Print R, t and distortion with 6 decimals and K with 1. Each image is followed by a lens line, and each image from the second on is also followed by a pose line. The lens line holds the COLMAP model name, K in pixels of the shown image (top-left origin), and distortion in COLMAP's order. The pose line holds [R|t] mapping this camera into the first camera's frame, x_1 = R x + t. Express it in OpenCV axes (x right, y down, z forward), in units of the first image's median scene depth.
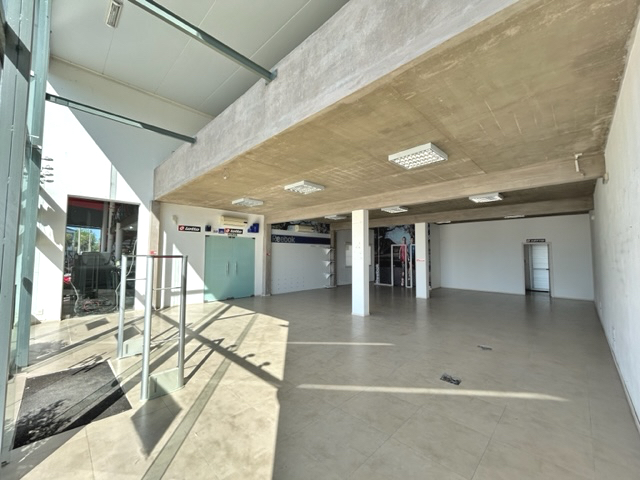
lens RADIAL K [[259.8, 0, 321.4], [0, 259.8, 240.5], [0, 0, 1]] dist [0.000474, 0.000013]
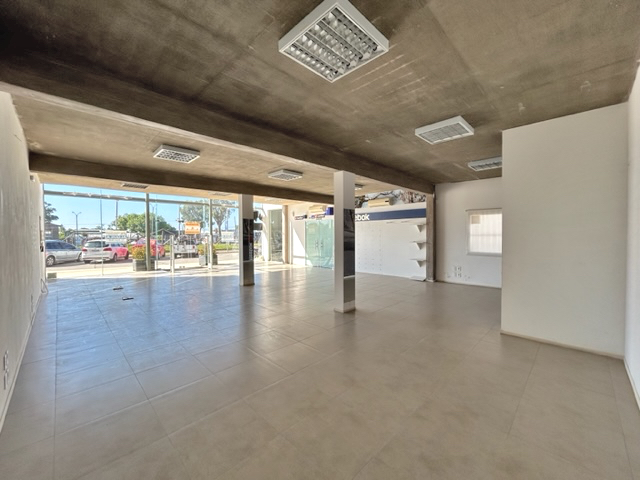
lens RADIAL K [[259.8, 0, 319.2], [0, 259.8, 244.5], [0, 0, 1]] dist [0.000474, 0.000013]
pose [[-0.014351, 0.034947, -0.999286, 1.603283], [0.062348, 0.997476, 0.033989, 0.101066], [0.997951, -0.061816, -0.016493, 1.627630]]
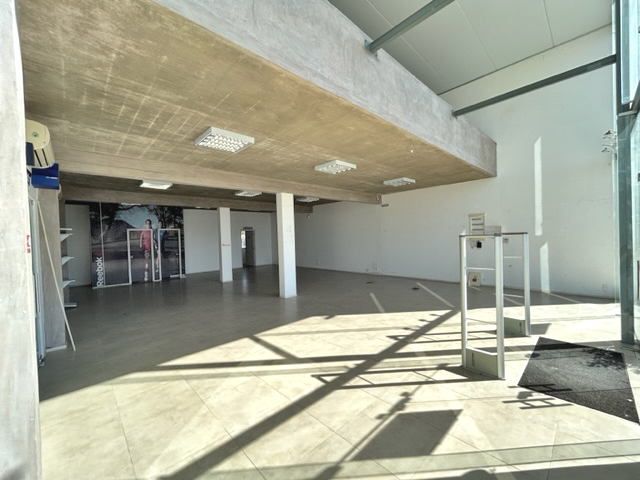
lens RADIAL K [[259.8, 0, 316.5], [0, 259.8, 239.6], [0, 0, 1]] dist [0.000474, 0.000013]
pose [[0.045454, -0.017360, 0.998816, -1.028213], [-0.022856, 0.999569, 0.018413, 0.048680], [-0.998705, -0.023666, 0.045038, 1.013270]]
